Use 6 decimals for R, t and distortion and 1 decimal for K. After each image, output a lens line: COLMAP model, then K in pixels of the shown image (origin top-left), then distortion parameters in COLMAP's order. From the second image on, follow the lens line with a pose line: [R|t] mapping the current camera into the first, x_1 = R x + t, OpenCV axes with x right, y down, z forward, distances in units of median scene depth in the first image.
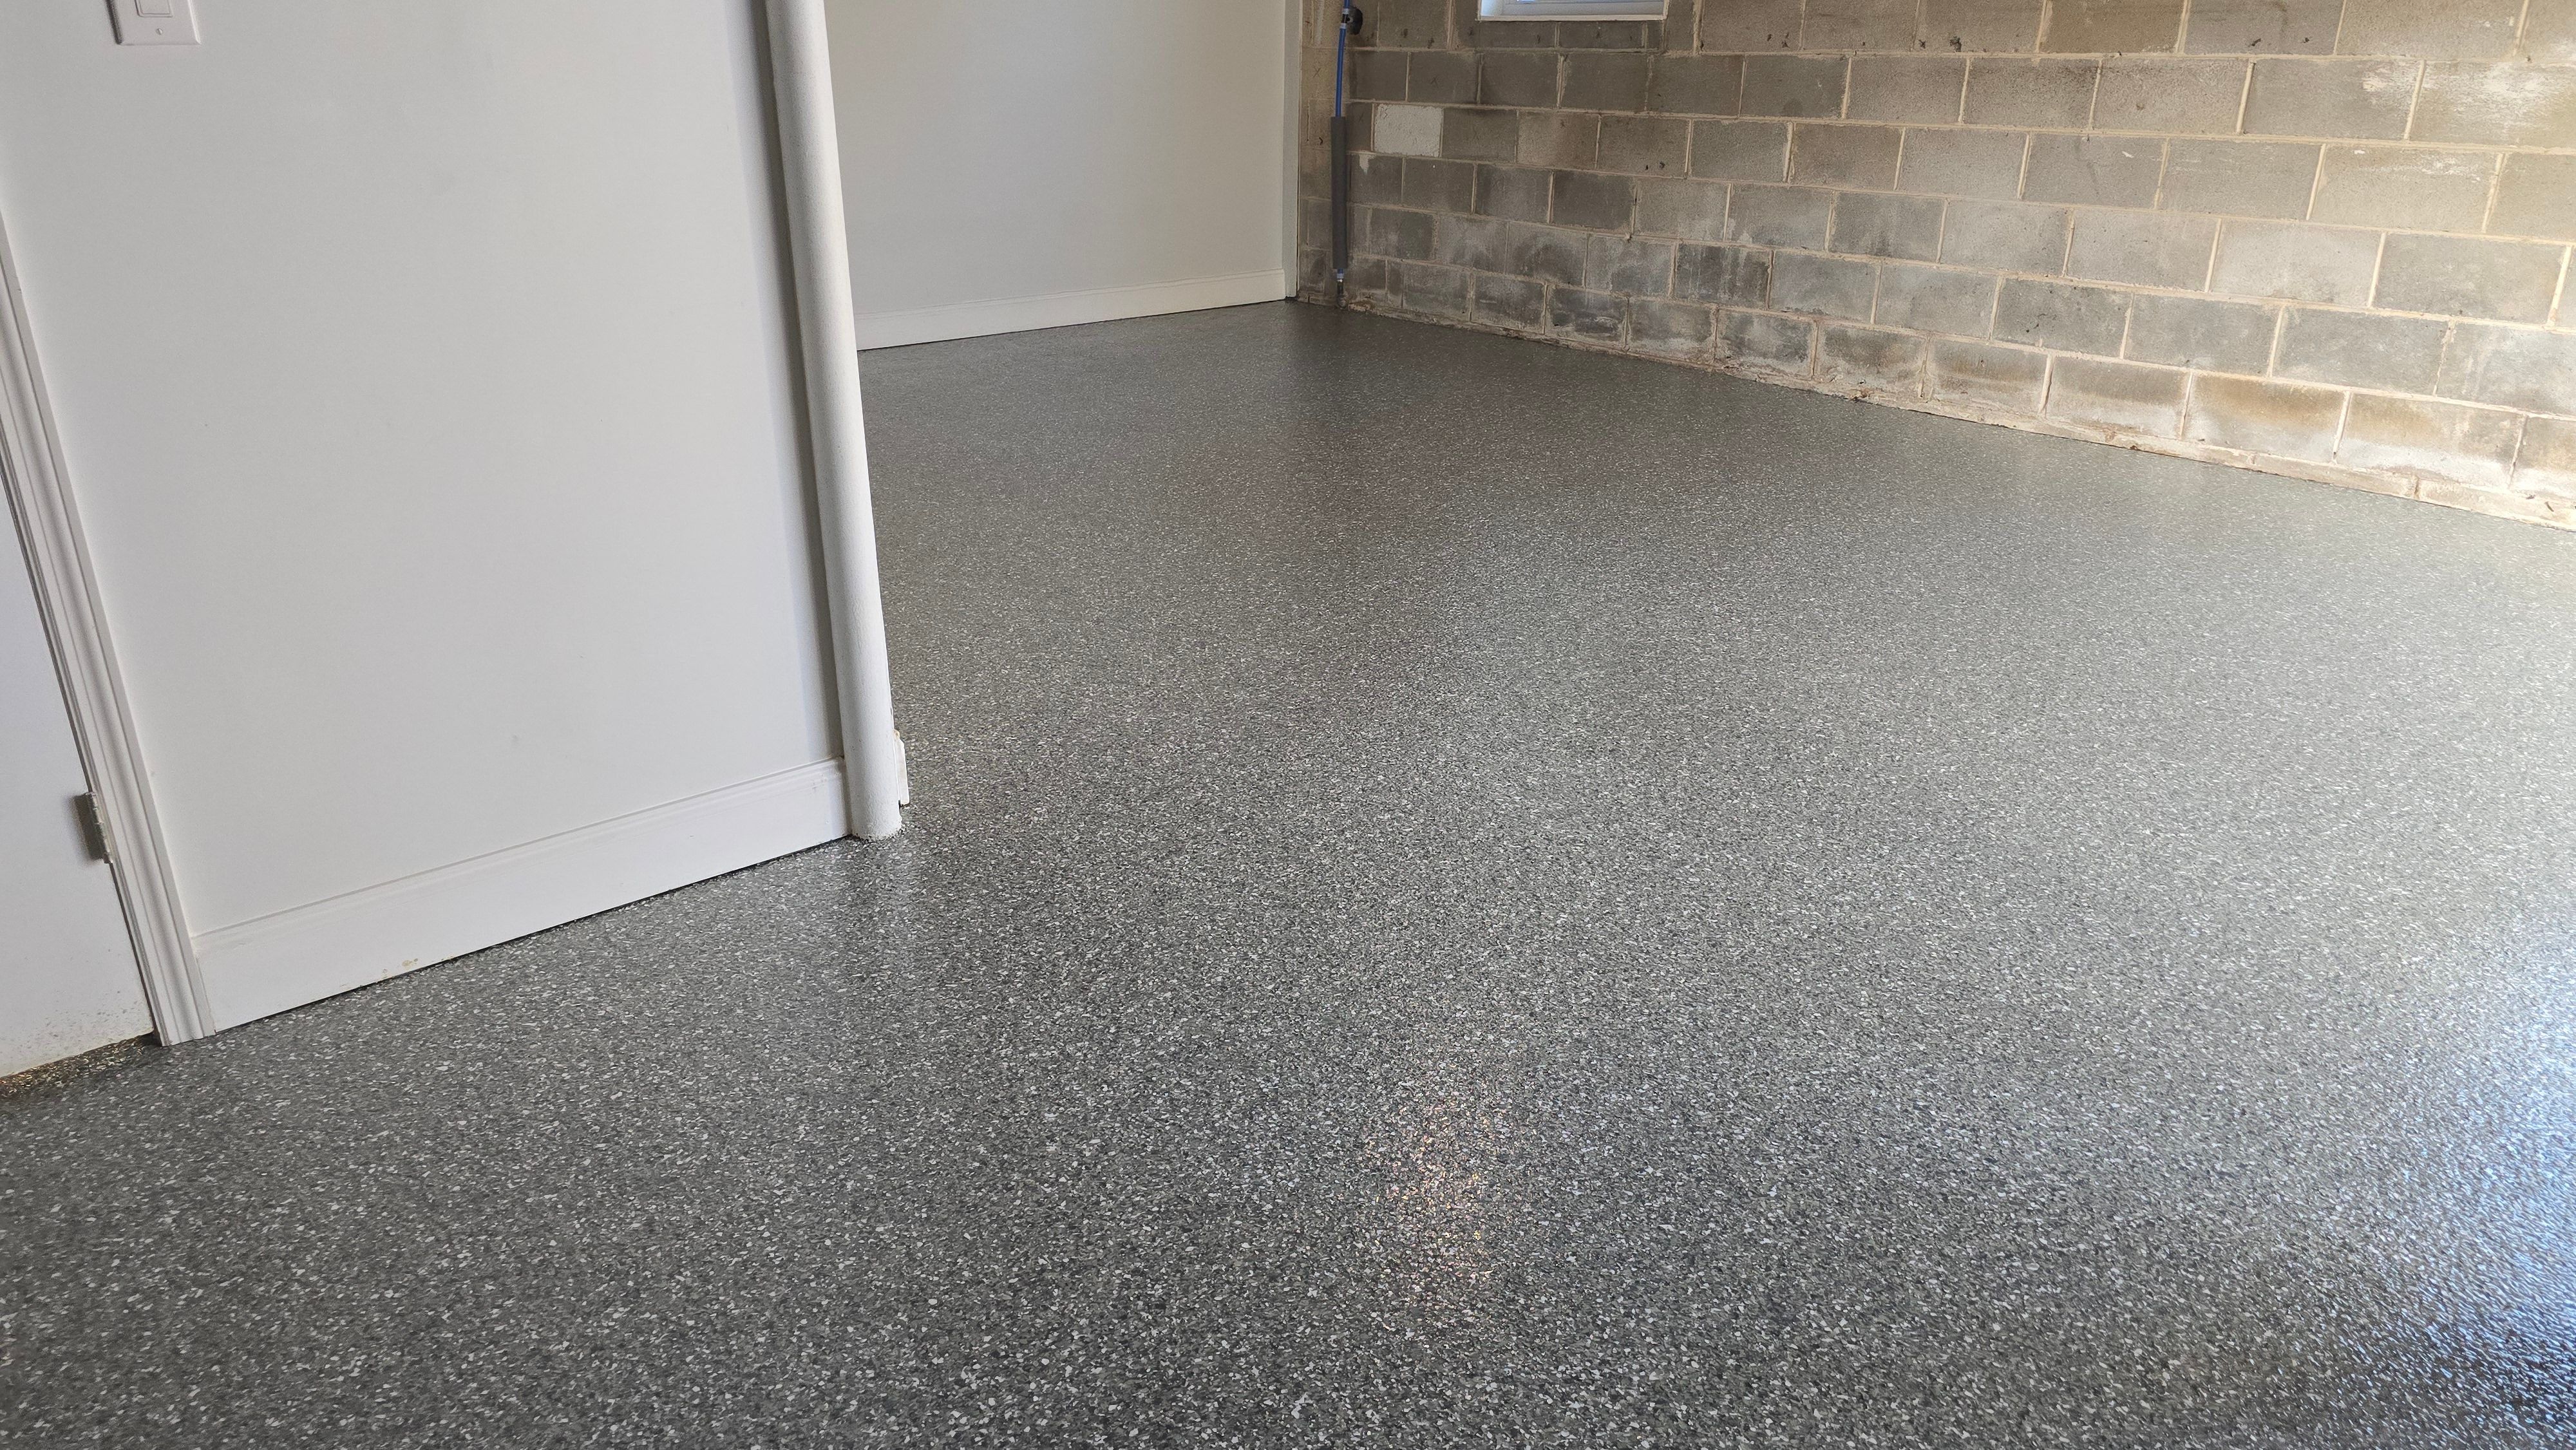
lens RADIAL K [[1736.8, 0, 1287.0], [0, 1736.8, 726.0], [0, 0, 1]] dist [-0.012365, -0.009486]
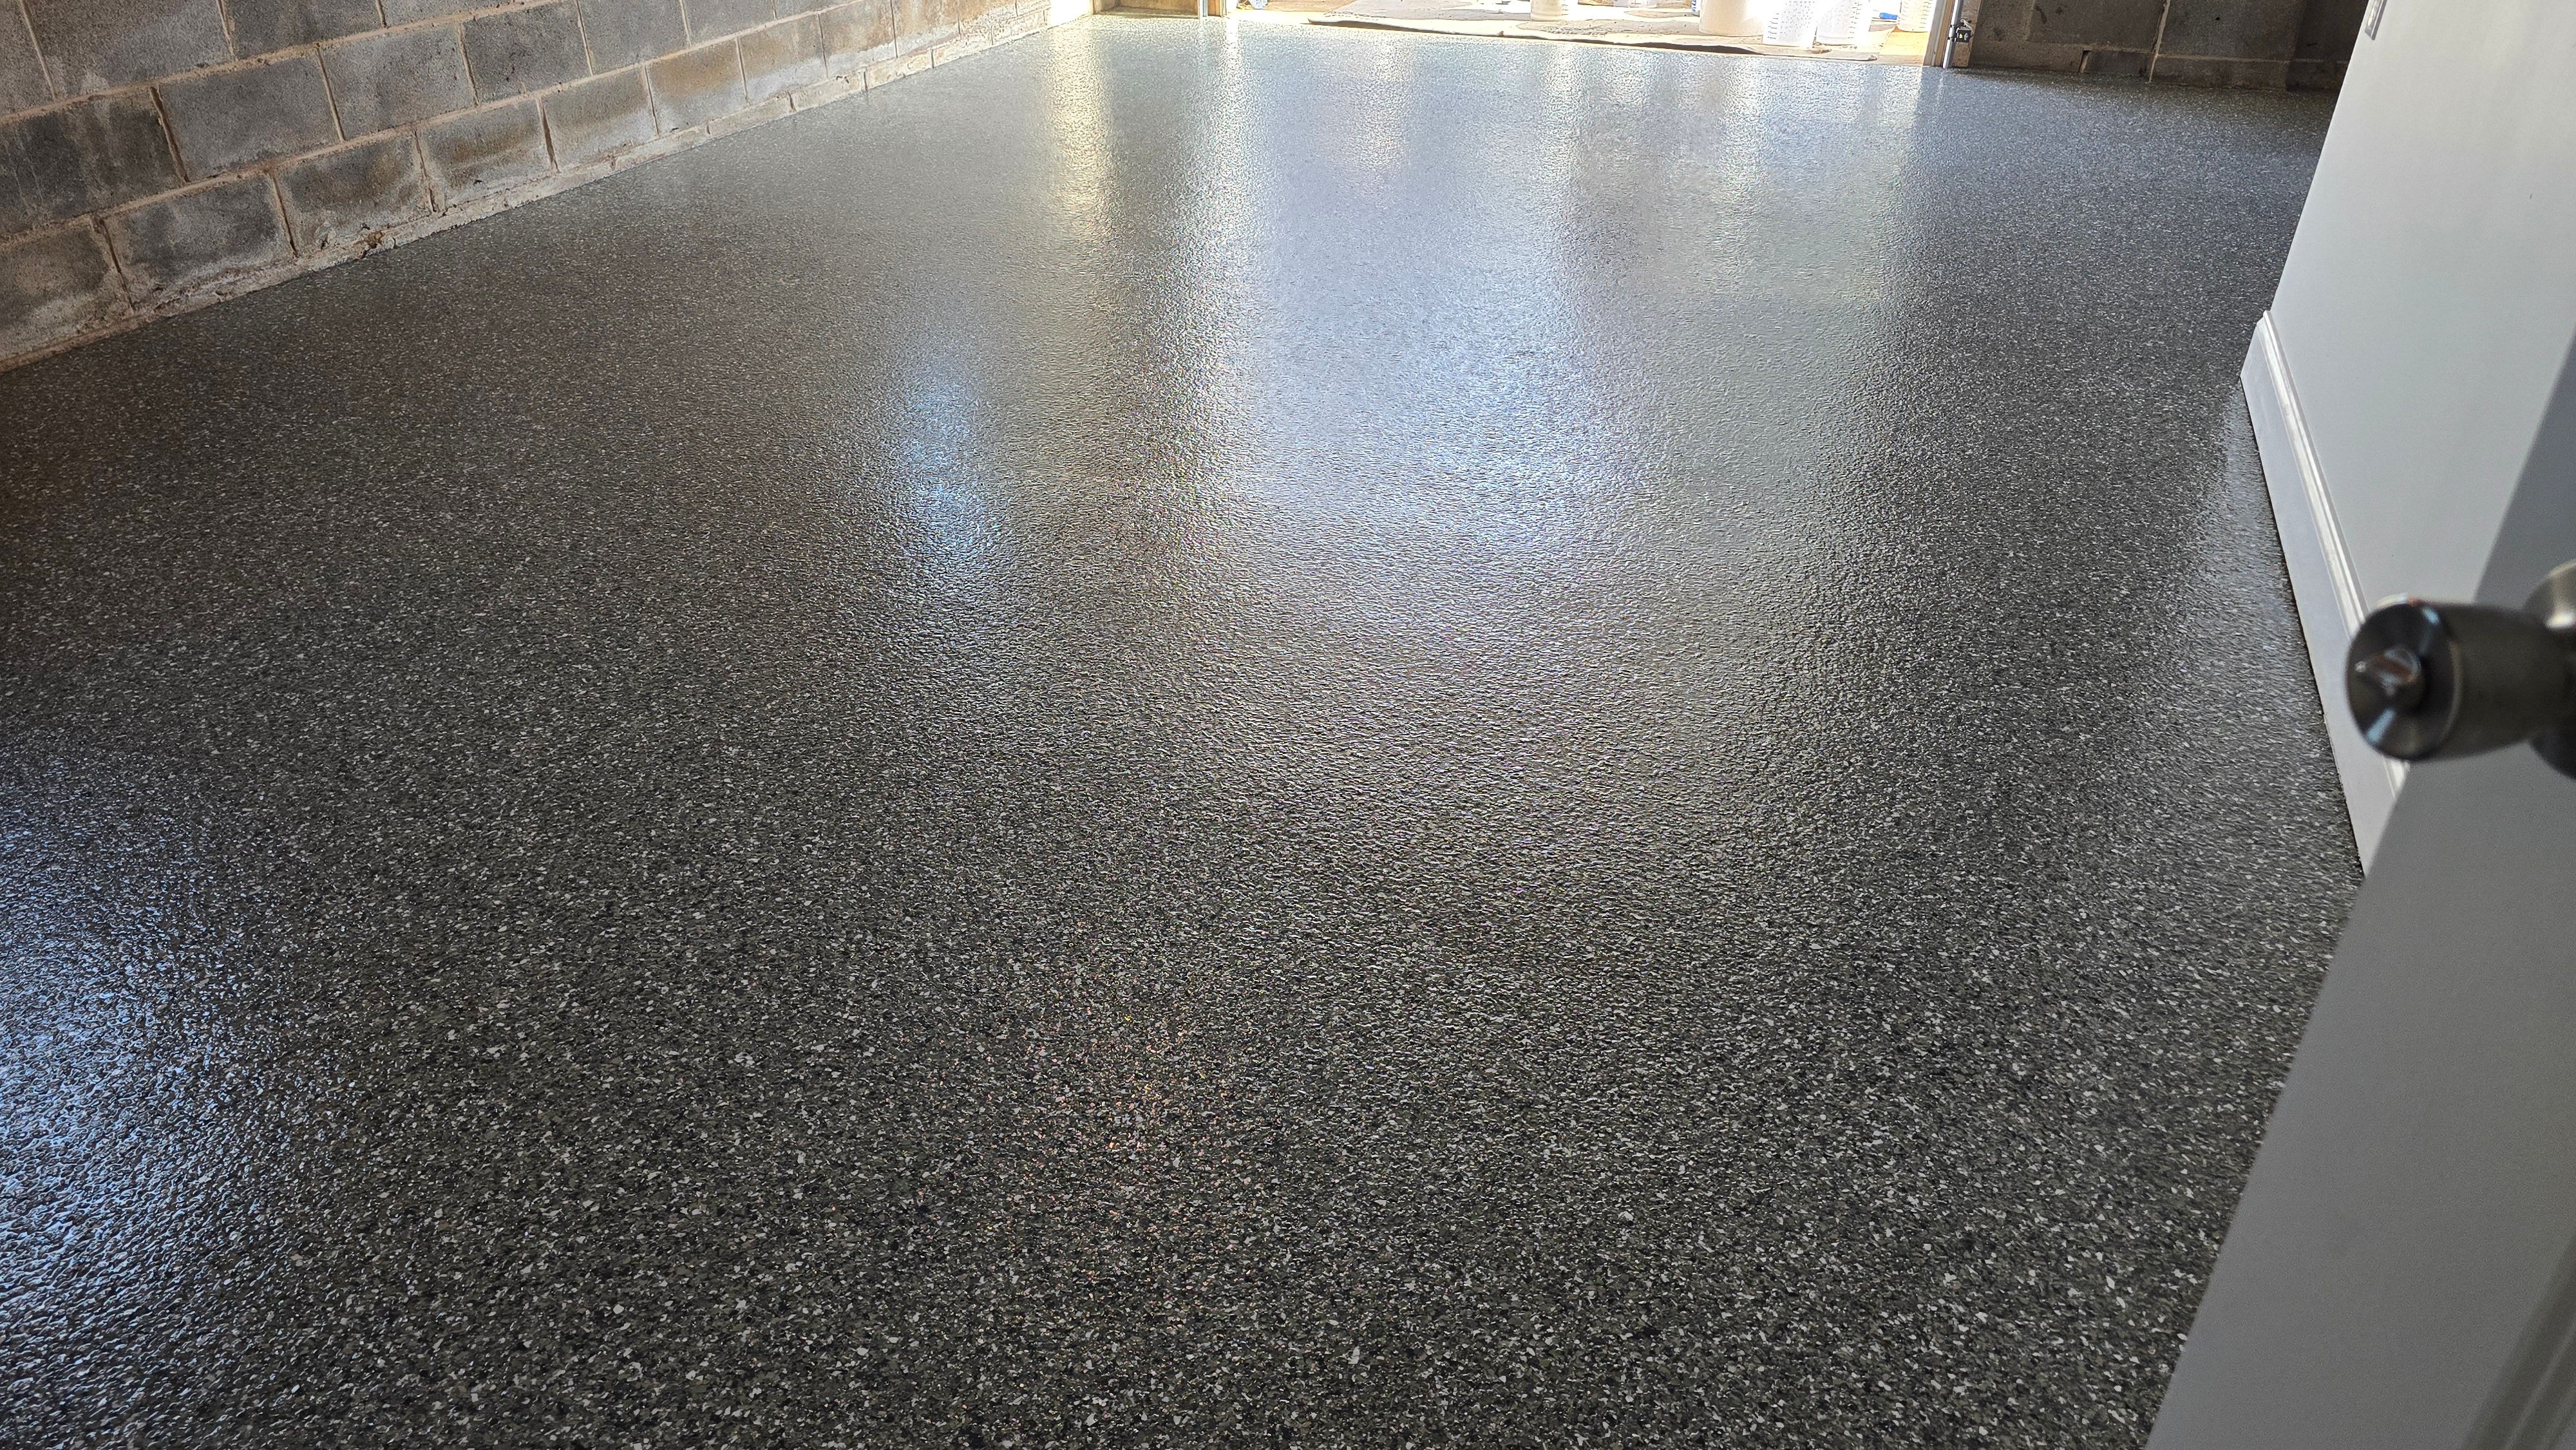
lens RADIAL K [[1736.8, 0, 1289.2], [0, 1736.8, 725.4], [0, 0, 1]] dist [-0.012365, -0.009486]
pose [[-0.463539, -0.456910, 0.759187, -0.466797], [0.331525, 0.705134, 0.626799, -0.373769], [-0.821719, 0.542235, -0.175380, 0.934727]]
